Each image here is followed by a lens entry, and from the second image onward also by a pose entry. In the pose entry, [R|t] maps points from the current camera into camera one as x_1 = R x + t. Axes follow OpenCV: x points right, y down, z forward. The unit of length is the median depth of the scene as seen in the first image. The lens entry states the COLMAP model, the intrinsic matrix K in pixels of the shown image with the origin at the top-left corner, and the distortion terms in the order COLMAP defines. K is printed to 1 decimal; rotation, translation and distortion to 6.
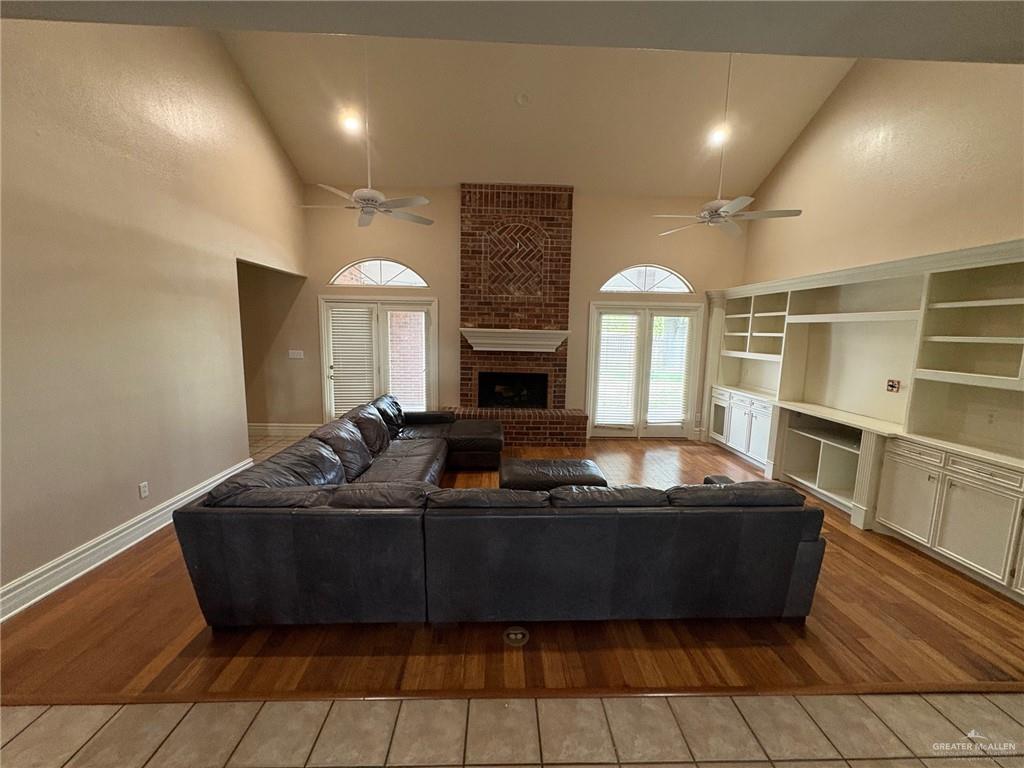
lens RADIAL K [[407.7, 0, 511.1], [0, 407.7, 383.7], [0, 0, 1]] dist [-0.001327, 0.000634]
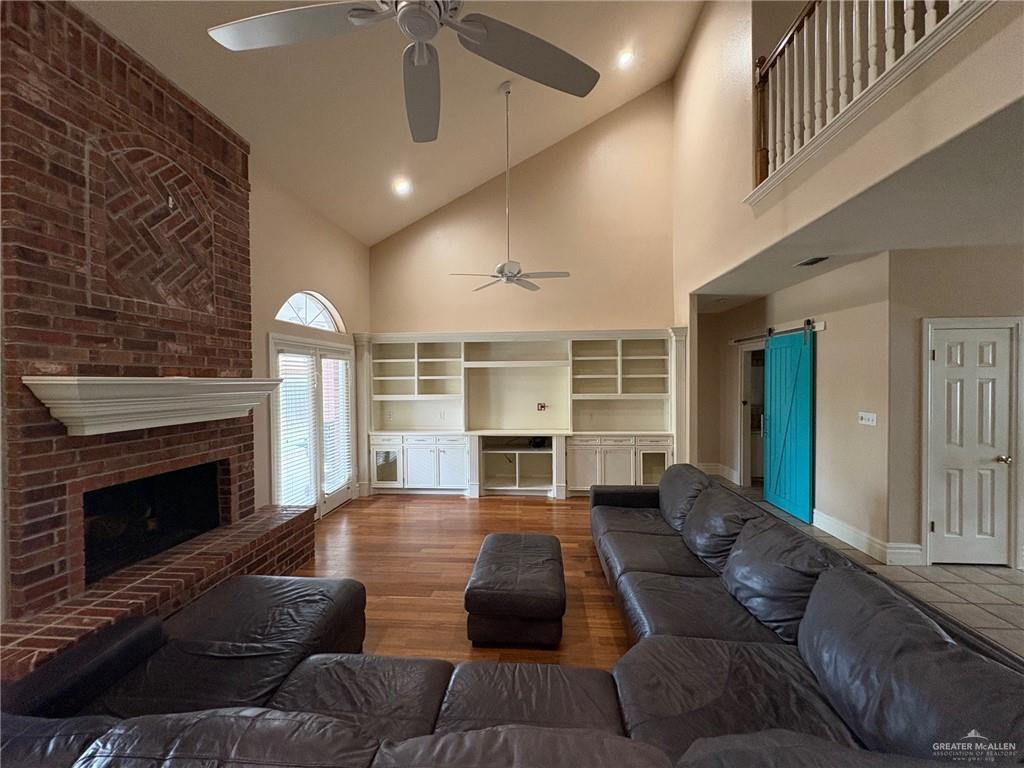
lens RADIAL K [[407.7, 0, 513.1], [0, 407.7, 384.0], [0, 0, 1]] dist [-0.001327, 0.000634]
pose [[0.104758, -0.032541, 0.993965, -0.420900], [0.143680, 0.989474, 0.017251, -0.080526], [-0.984064, 0.141006, 0.108331, 0.584373]]
